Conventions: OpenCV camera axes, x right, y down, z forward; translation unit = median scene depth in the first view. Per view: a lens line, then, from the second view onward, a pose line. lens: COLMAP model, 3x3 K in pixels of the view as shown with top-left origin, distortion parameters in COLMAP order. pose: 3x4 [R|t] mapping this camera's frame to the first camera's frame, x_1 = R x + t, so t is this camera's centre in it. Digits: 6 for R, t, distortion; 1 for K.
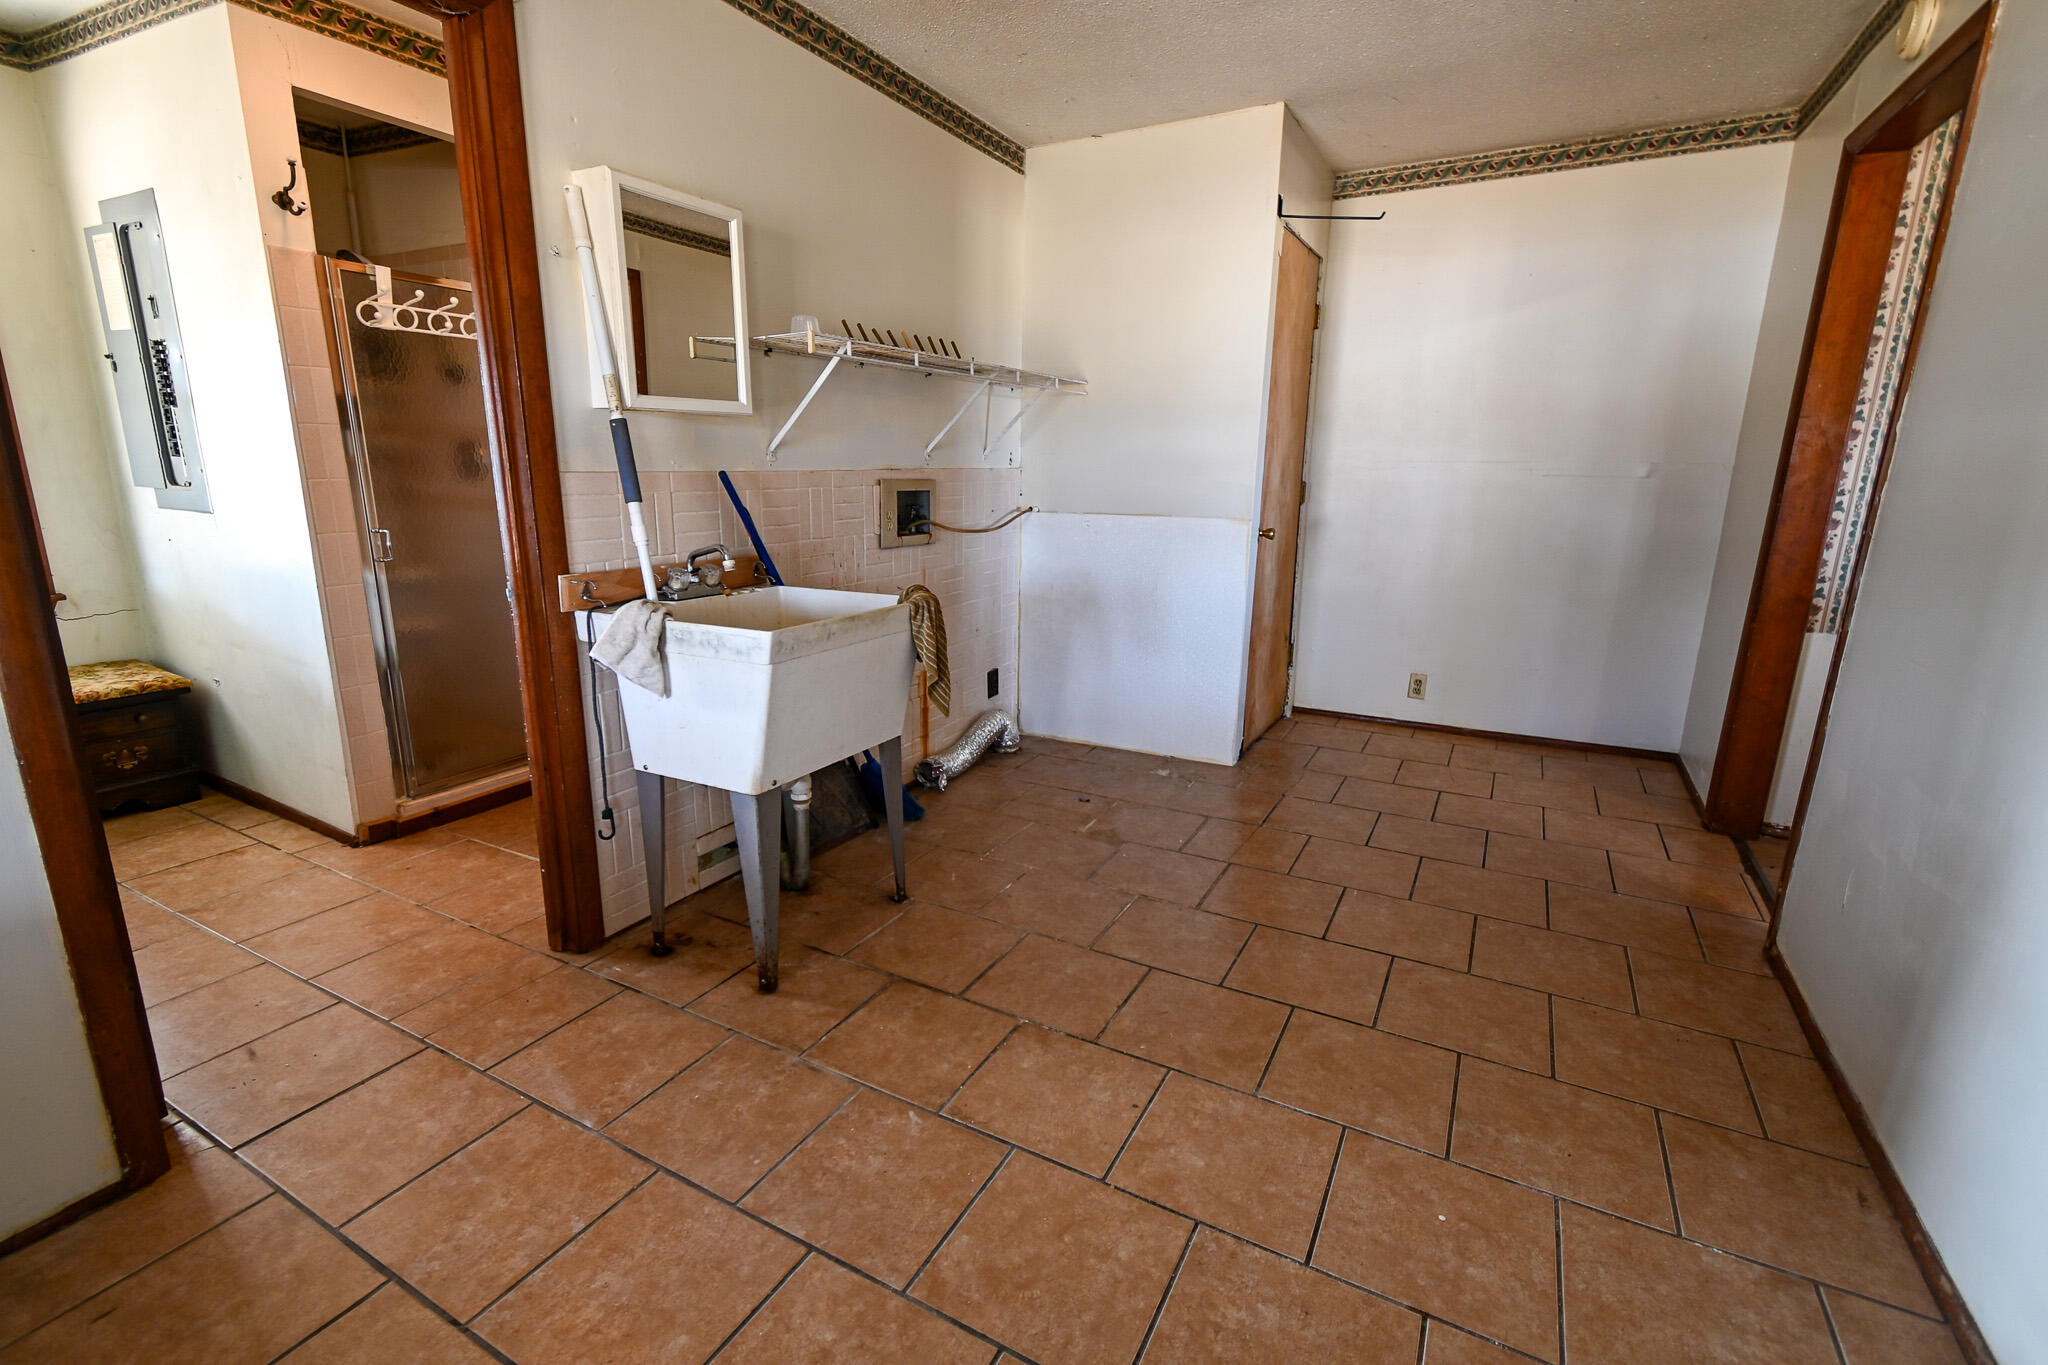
lens RADIAL K [[920.7, 0, 1028.6], [0, 920.7, 678.2], [0, 0, 1]] dist [0.015613, -0.006493]
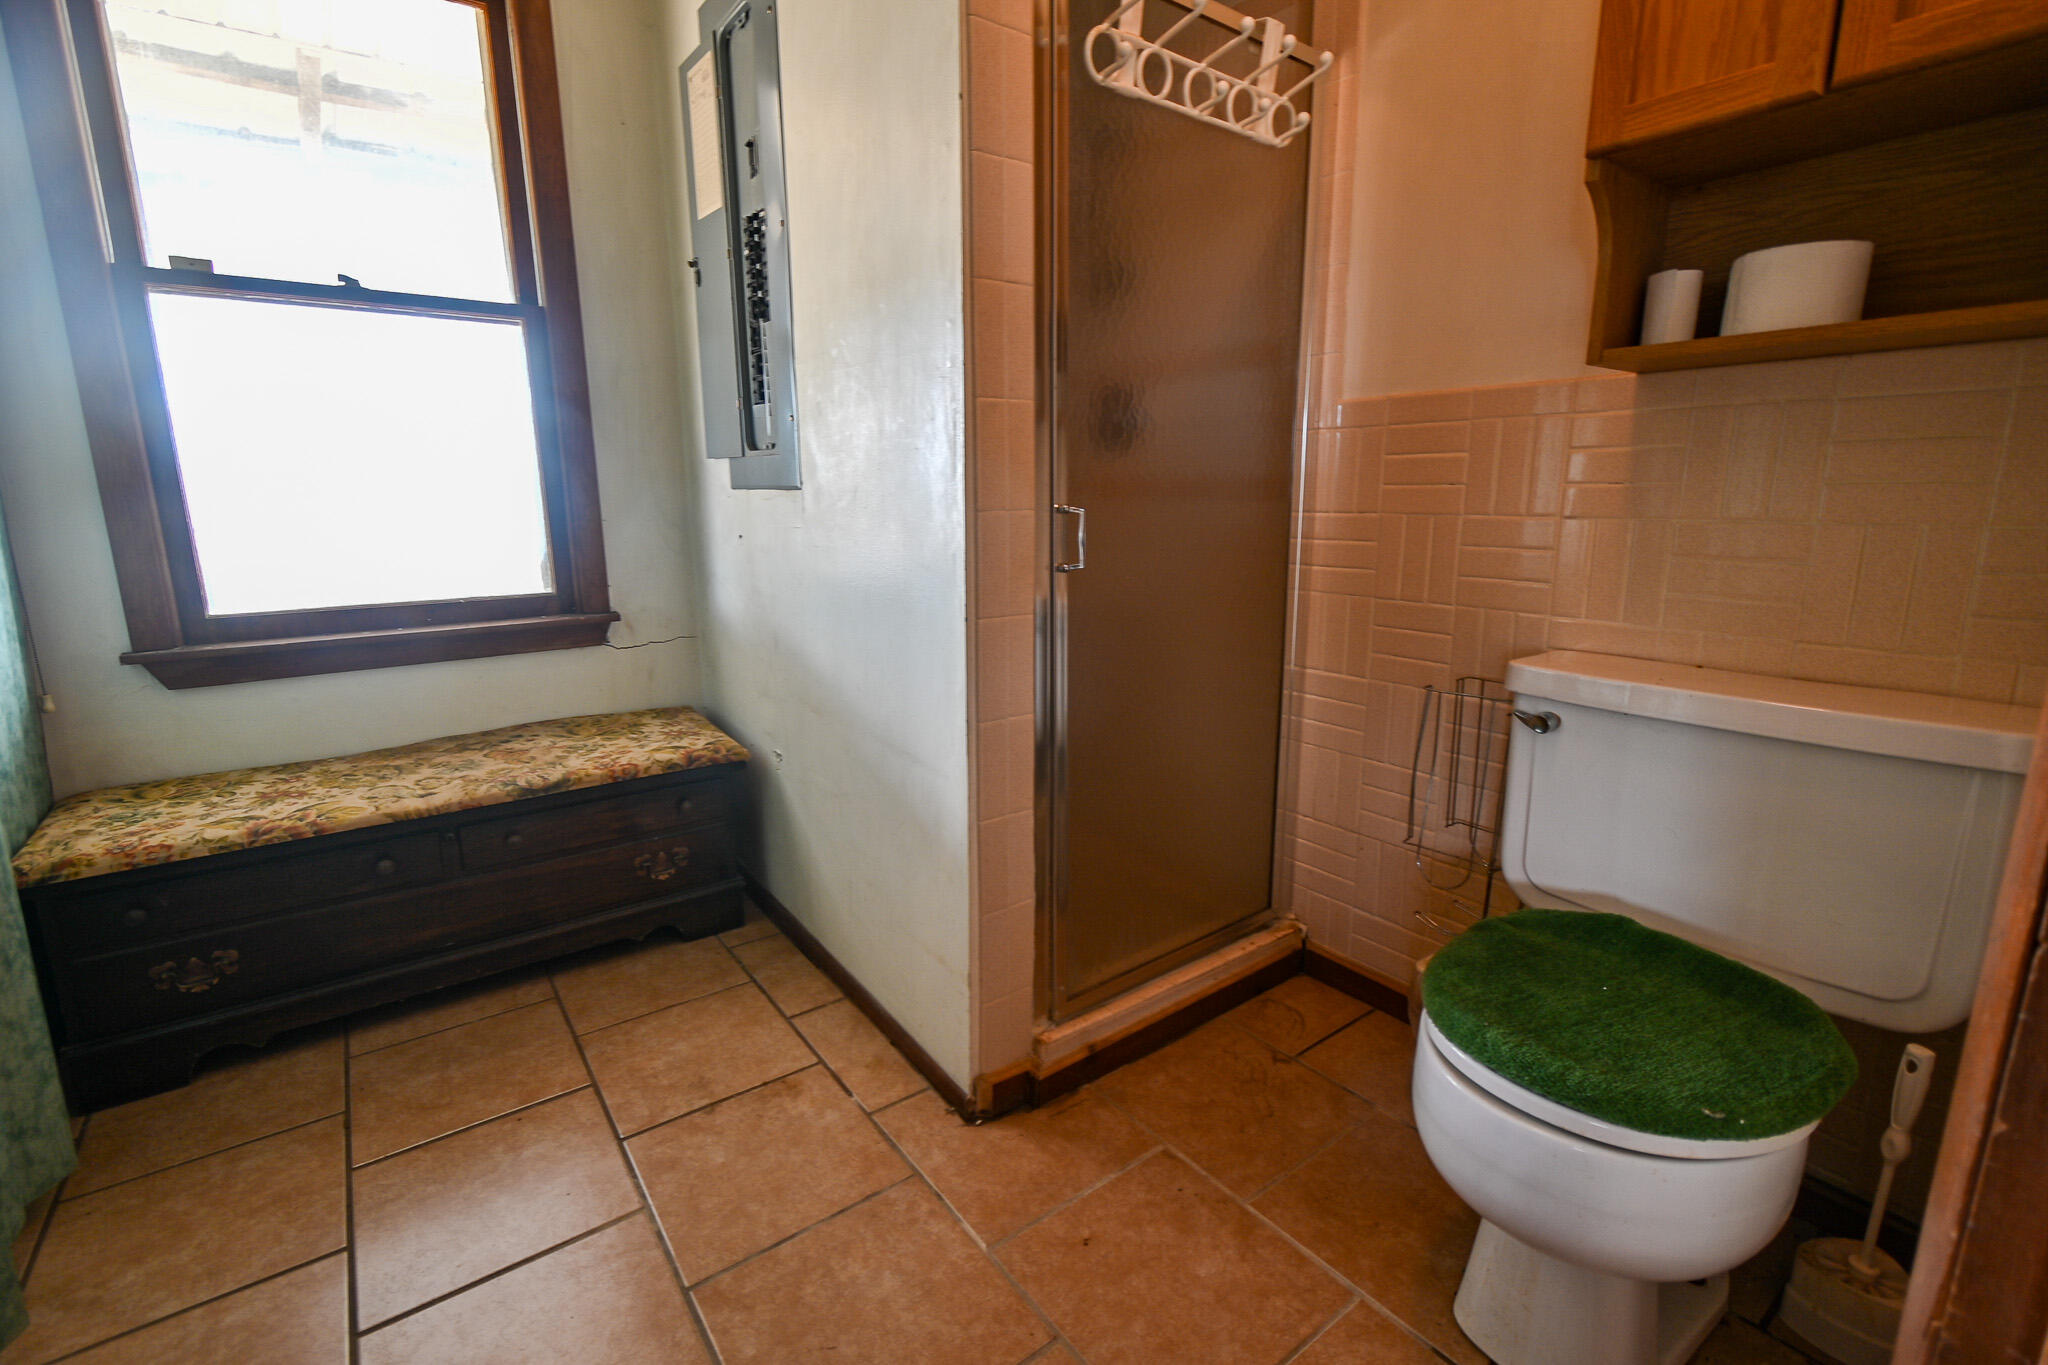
lens RADIAL K [[920.7, 0, 1028.6], [0, 920.7, 678.2], [0, 0, 1]] dist [0.015613, -0.006493]
pose [[0.907008, 0.063857, -0.416244, -0.477979], [-0.077733, 0.996838, -0.016455, -0.055447], [0.413877, 0.047281, 0.909104, 0.512777]]
